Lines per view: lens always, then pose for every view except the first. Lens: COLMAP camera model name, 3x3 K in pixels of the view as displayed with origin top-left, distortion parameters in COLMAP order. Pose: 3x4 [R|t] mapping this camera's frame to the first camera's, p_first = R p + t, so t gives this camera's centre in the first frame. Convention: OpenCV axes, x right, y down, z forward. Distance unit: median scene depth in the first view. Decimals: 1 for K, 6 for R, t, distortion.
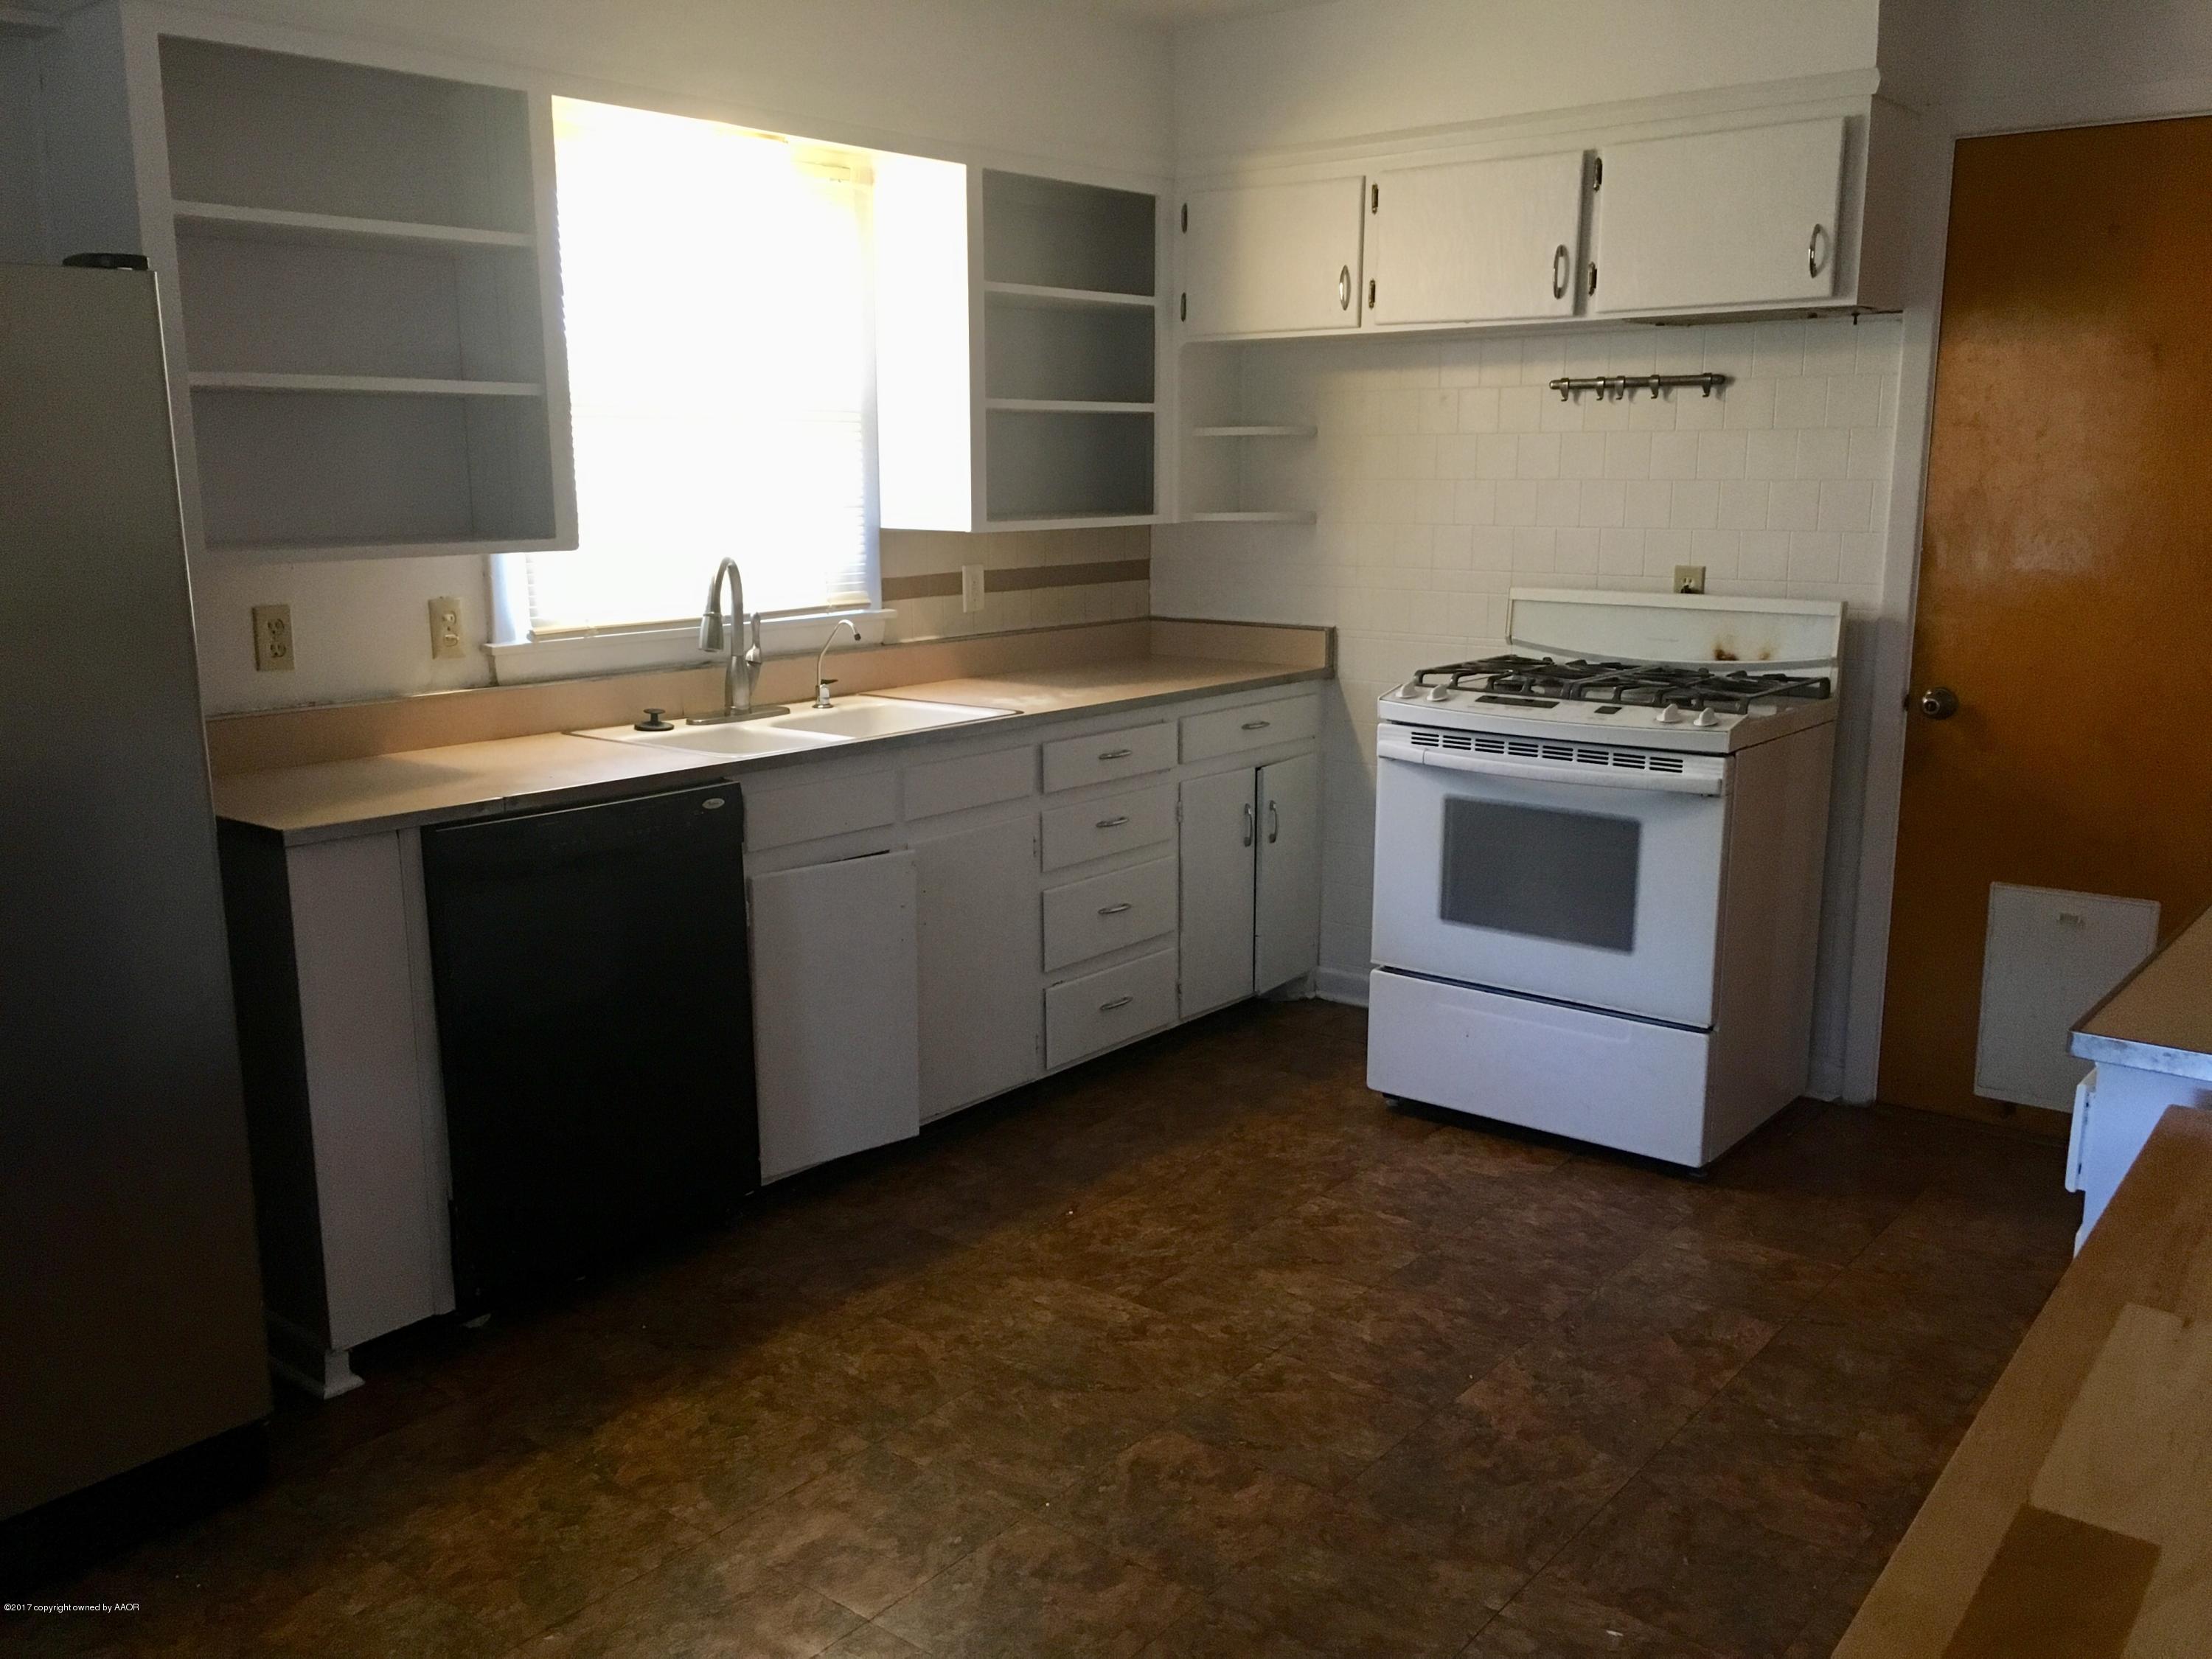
lens RADIAL K [[1883.8, 0, 1104.3], [0, 1883.8, 843.8], [0, 0, 1]] dist [0.058325, -0.056760]
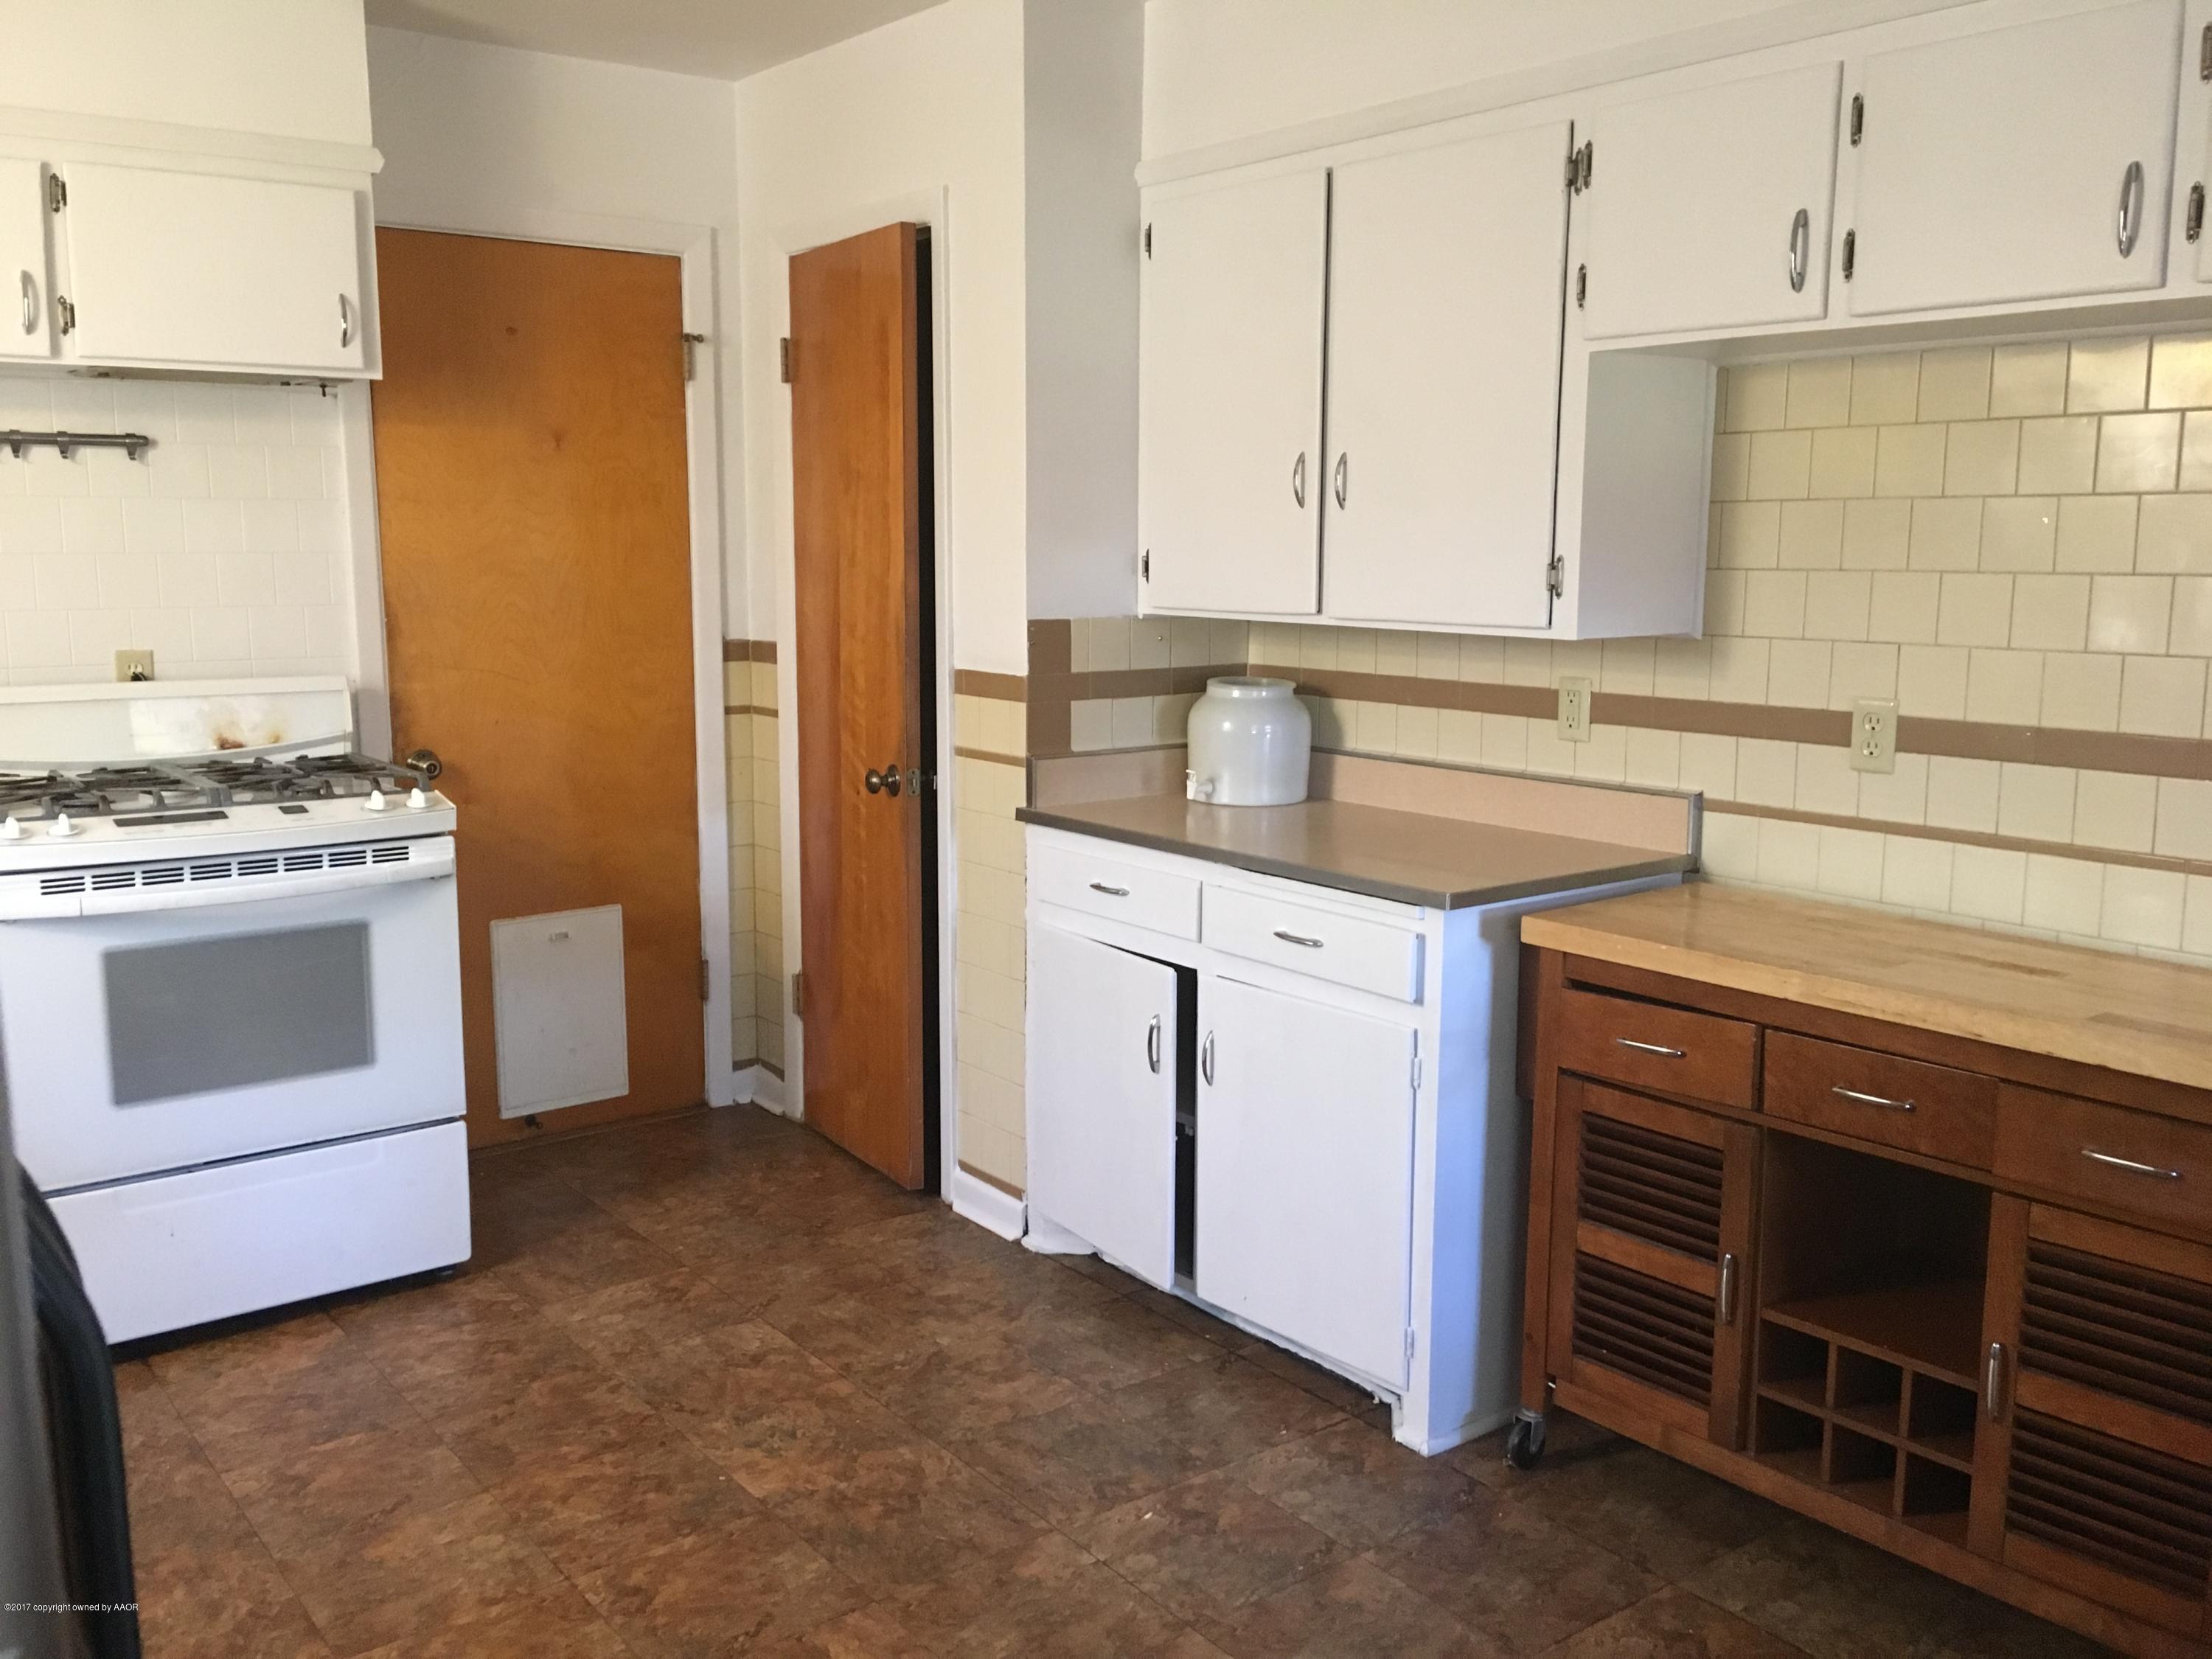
lens RADIAL K [[1883.8, 0, 1104.6], [0, 1883.8, 820.5], [0, 0, 1]] dist [0.058325, -0.056760]
pose [[0.224389, -0.146827, 0.963375, -0.516588], [0.187536, 0.976612, 0.105163, -0.089197], [-0.956284, 0.157070, 0.246676, 0.417352]]
